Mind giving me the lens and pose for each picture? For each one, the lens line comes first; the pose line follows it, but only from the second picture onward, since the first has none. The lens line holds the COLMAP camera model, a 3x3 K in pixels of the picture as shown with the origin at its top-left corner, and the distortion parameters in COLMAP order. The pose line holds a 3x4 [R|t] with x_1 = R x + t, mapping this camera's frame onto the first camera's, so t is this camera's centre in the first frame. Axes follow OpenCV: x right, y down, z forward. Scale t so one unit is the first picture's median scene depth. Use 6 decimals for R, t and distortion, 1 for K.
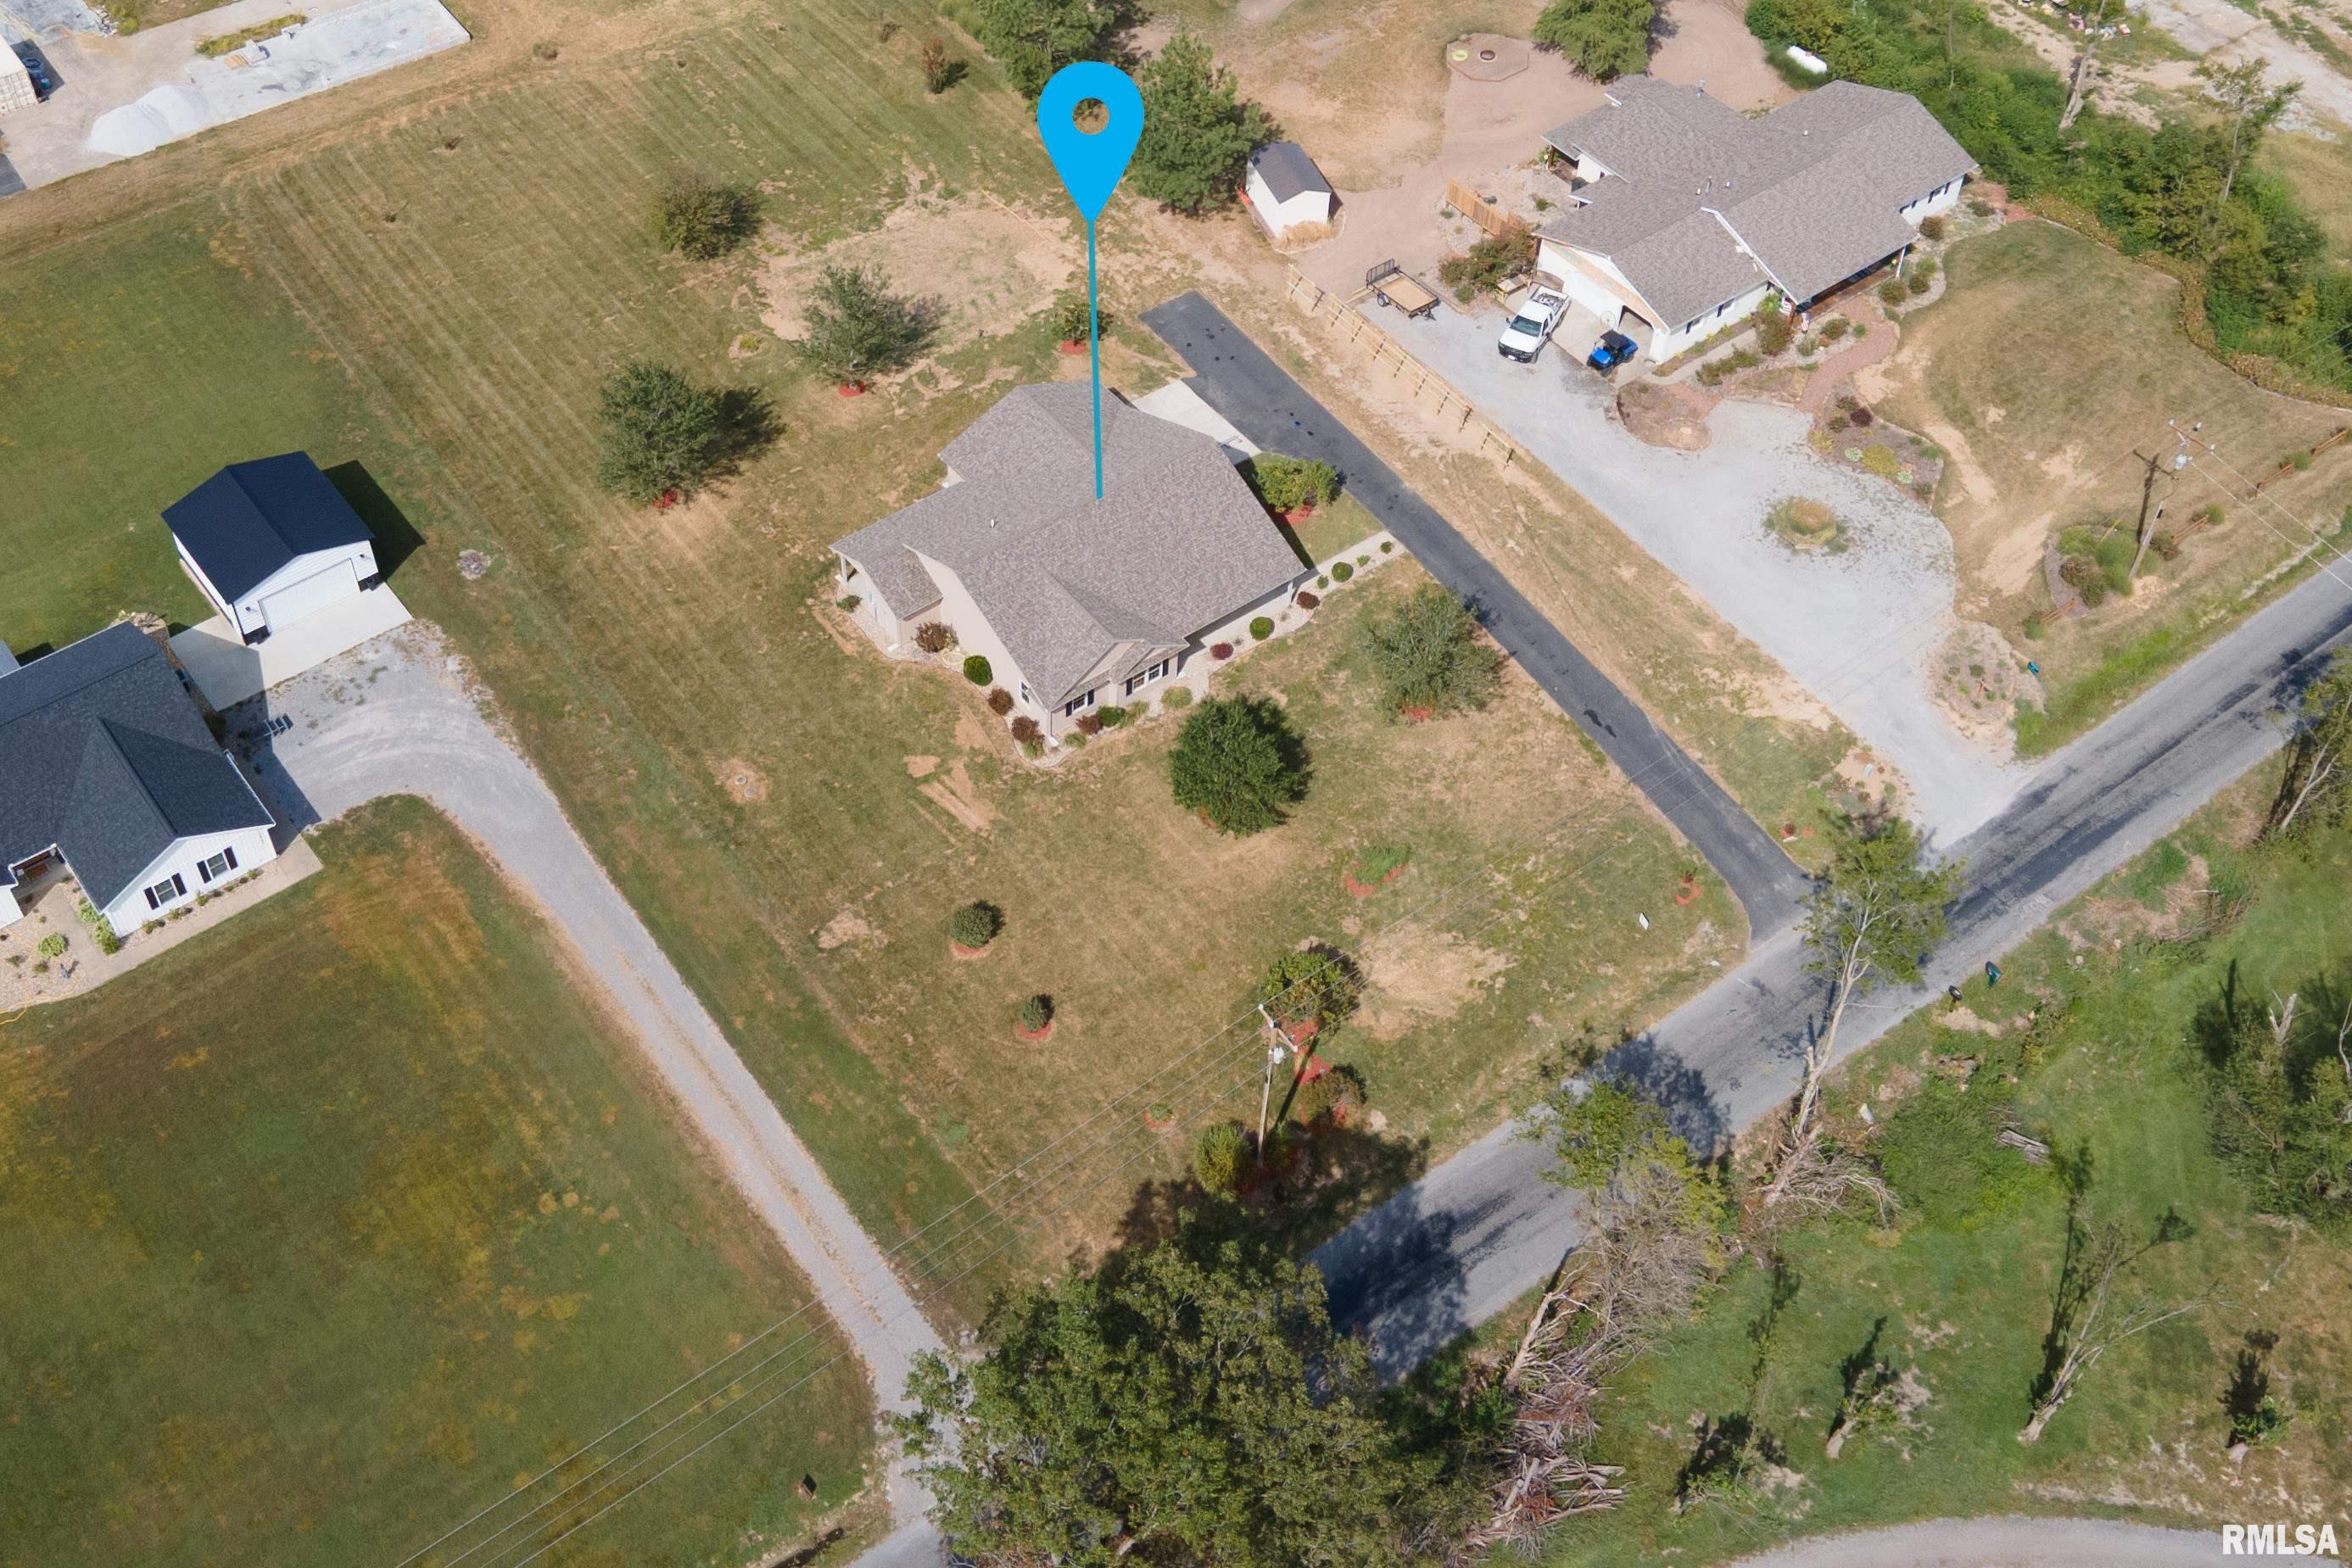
lens RADIAL K [[2375.1, 0, 1100.0], [0, 2375.1, 778.4], [0, 0, 1]] dist [0.104491, -0.289372]
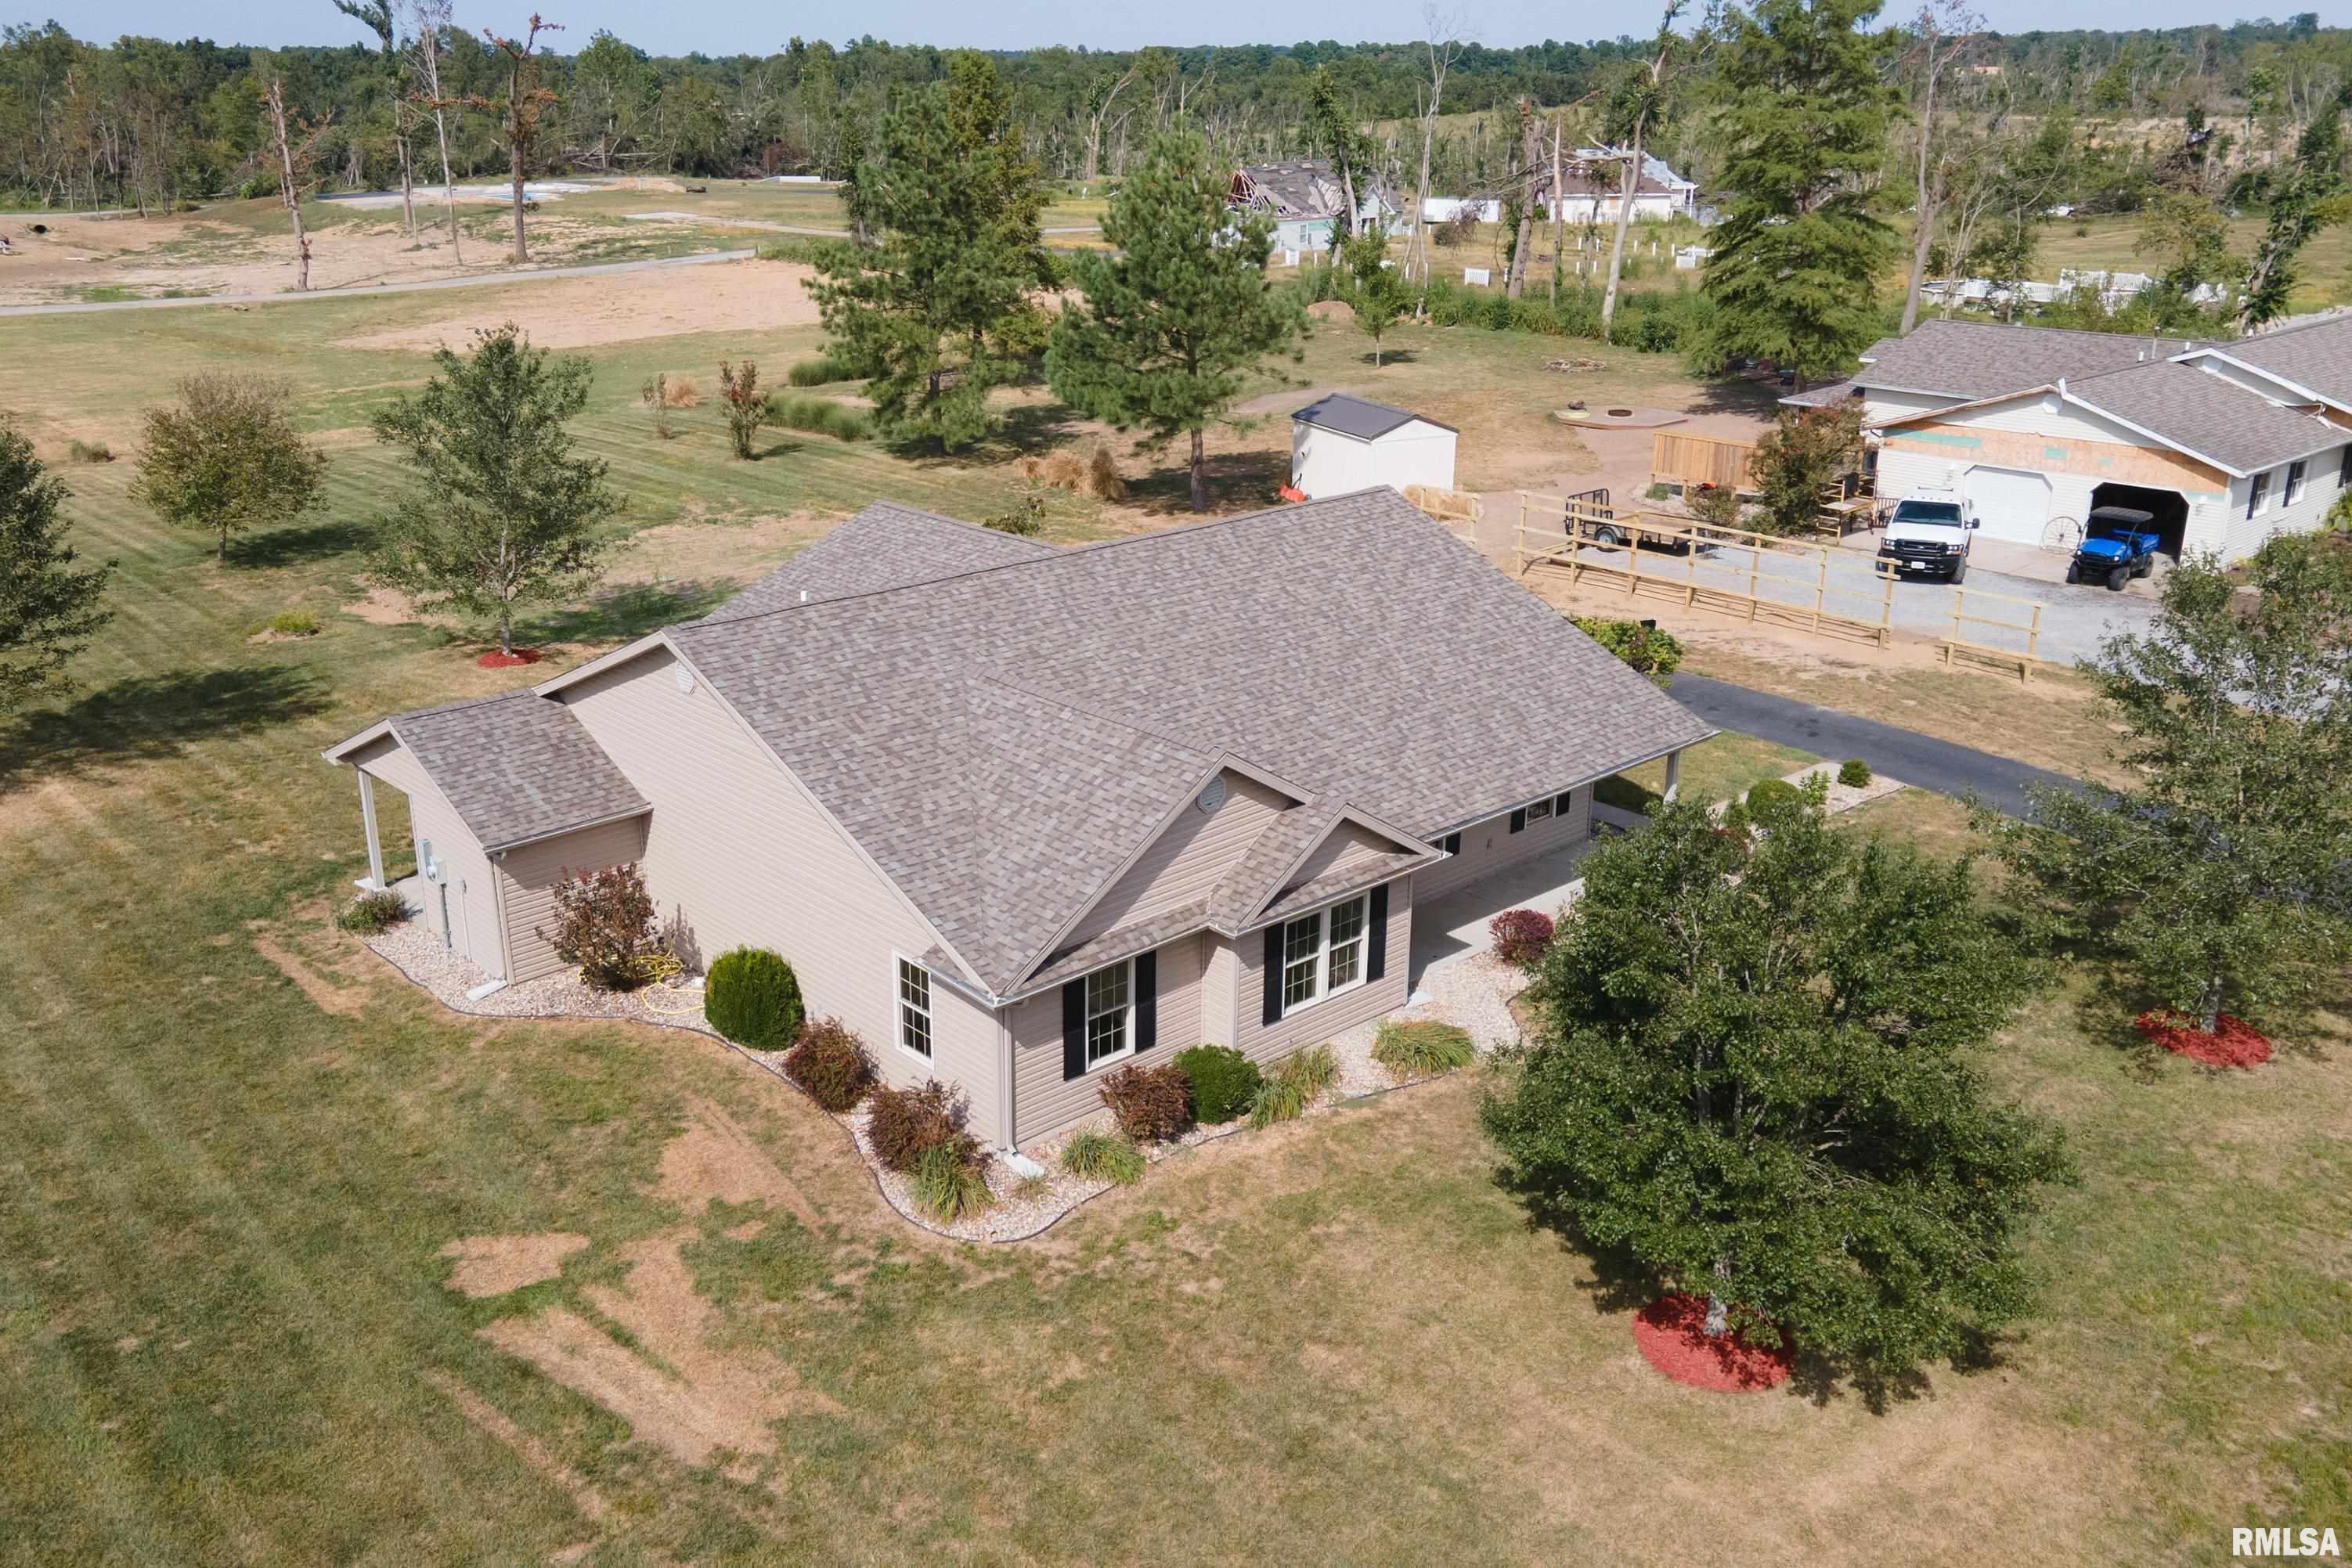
lens RADIAL K [[2054.3, 0, 1128.6], [0, 2054.3, 784.8], [0, 0, 1]] dist [0.012905, 0.001069]
pose [[0.995556, -0.043563, 0.083484, -0.025216], [0.079666, 0.862323, -0.500053, 0.064910], [-0.050206, 0.504481, 0.861962, 0.772069]]
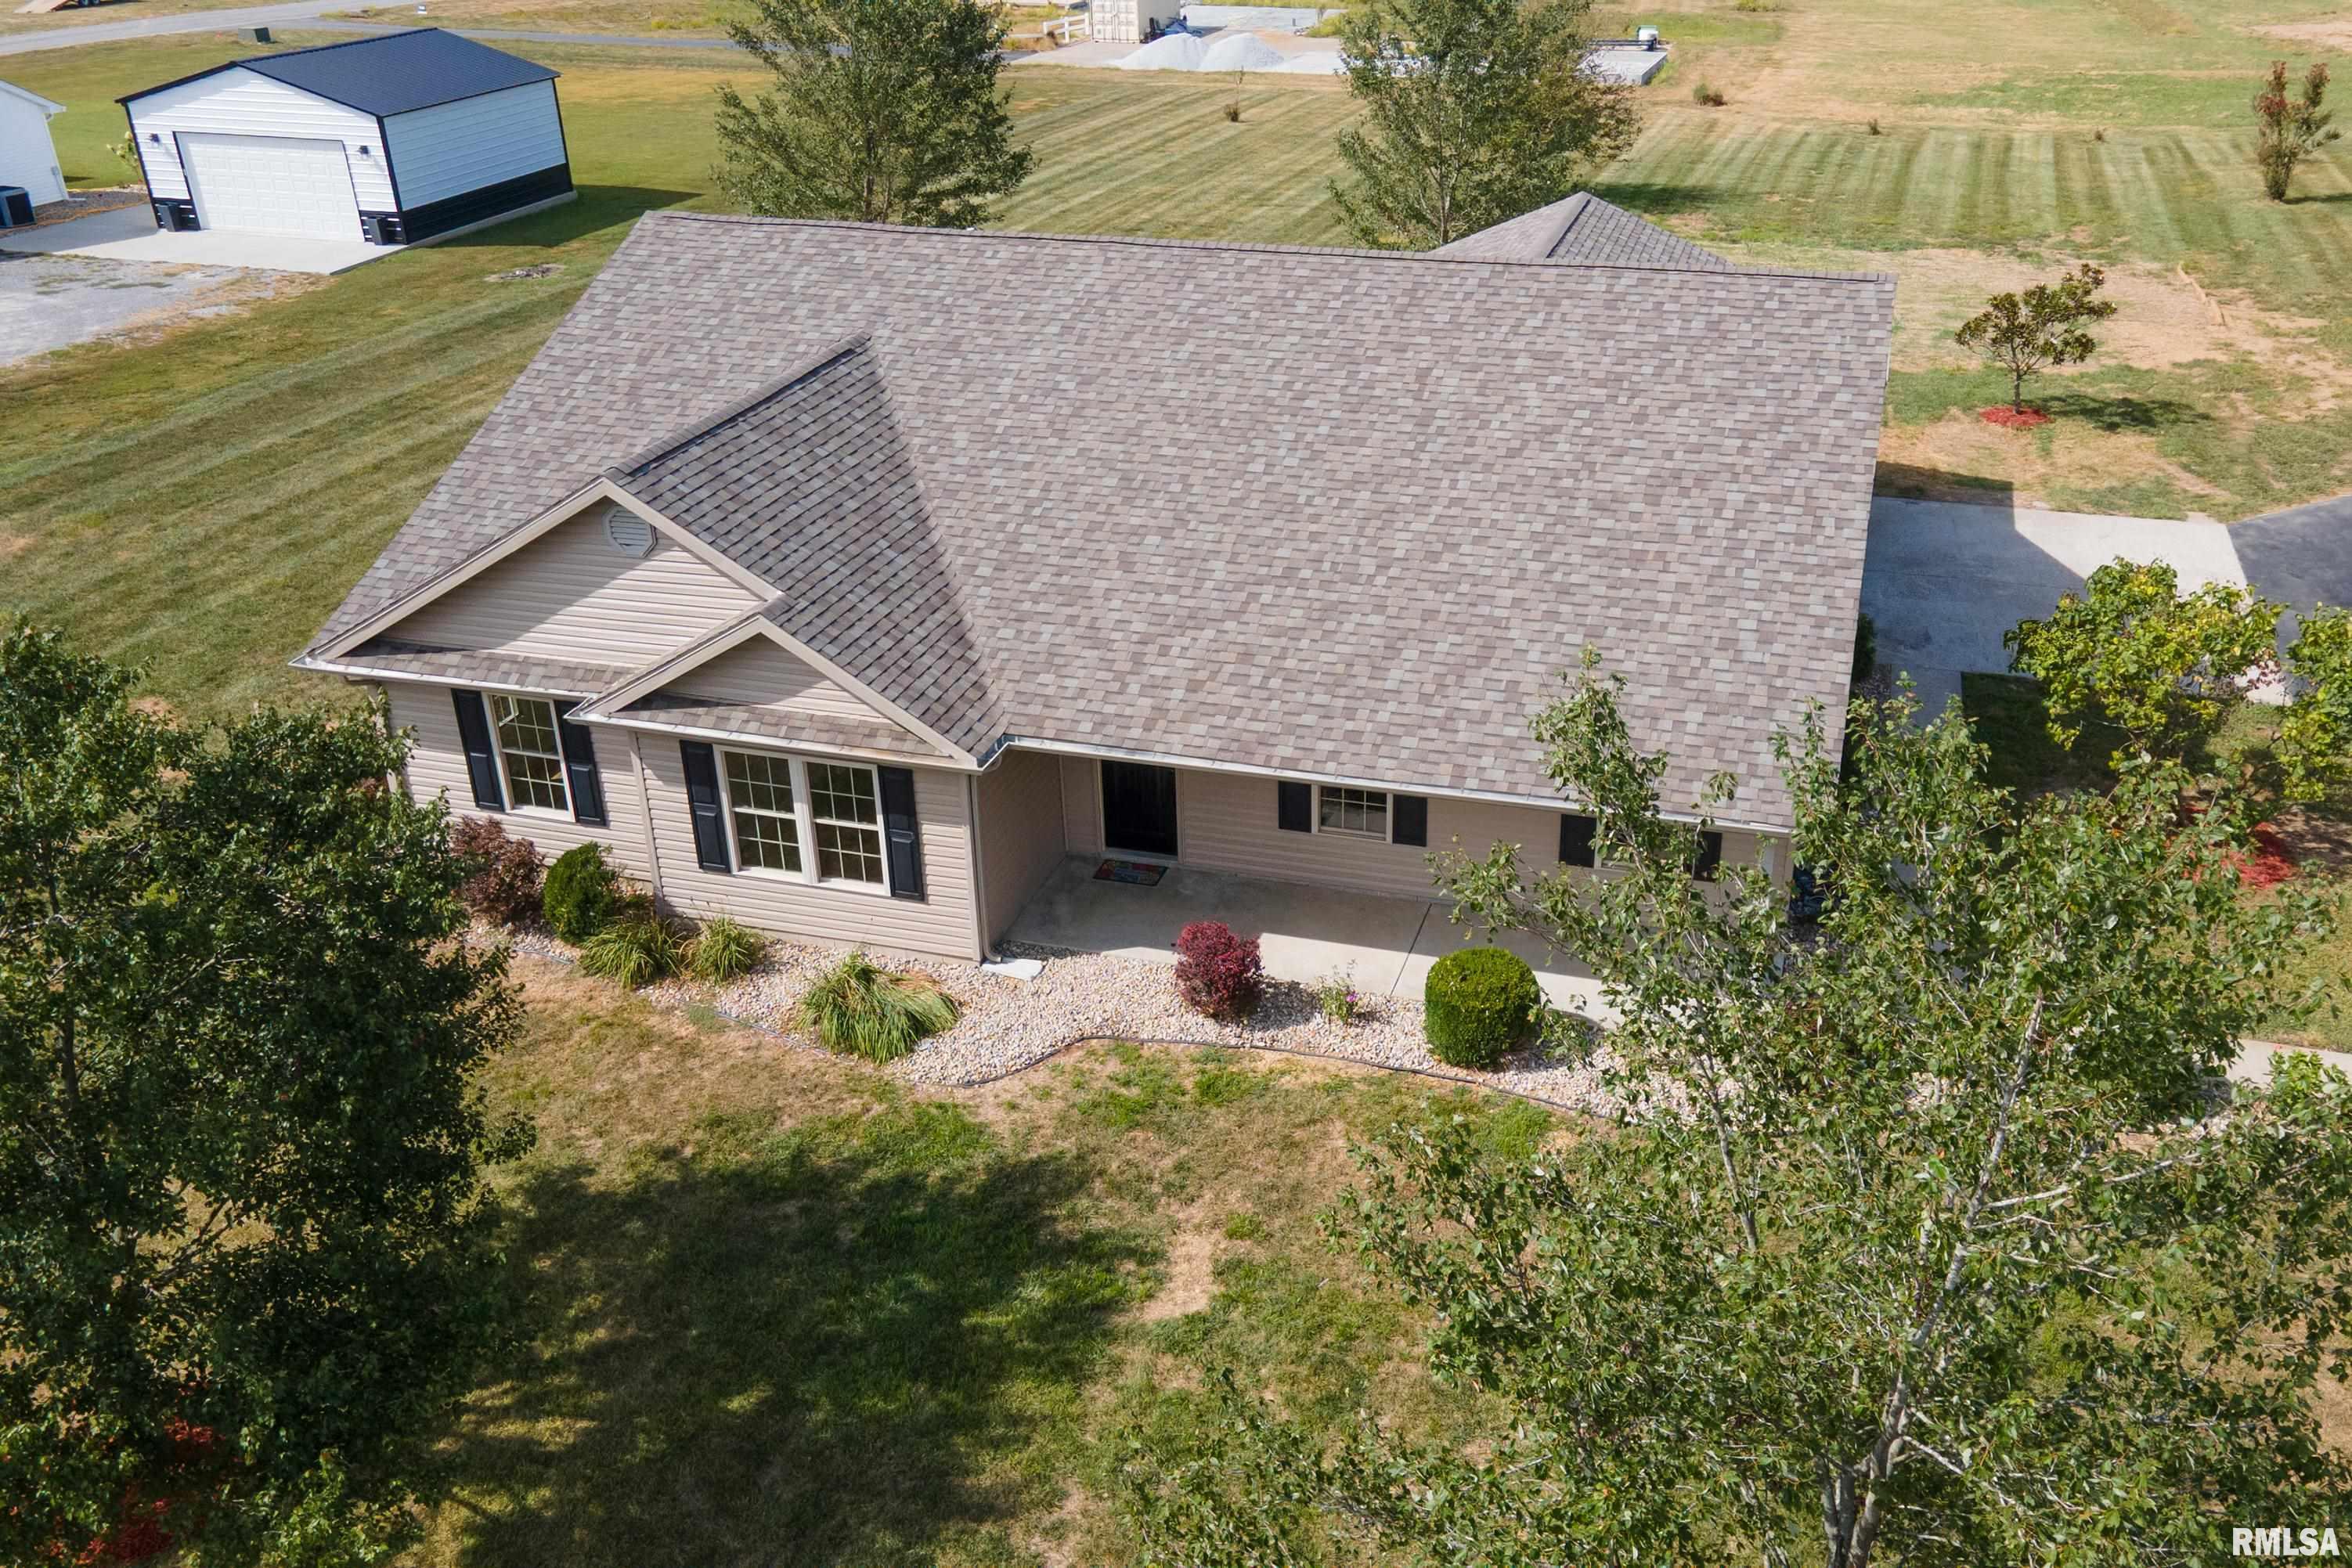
lens RADIAL K [[2058.3, 0, 1264.9], [0, 2058.3, 829.8], [0, 0, 1]] dist [0.003939, -0.000300]
pose [[0.602294, 0.356537, -0.714229, 0.175520], [-0.597847, 0.794353, -0.107618, -0.048006], [0.528980, 0.491817, 0.691589, 0.899300]]
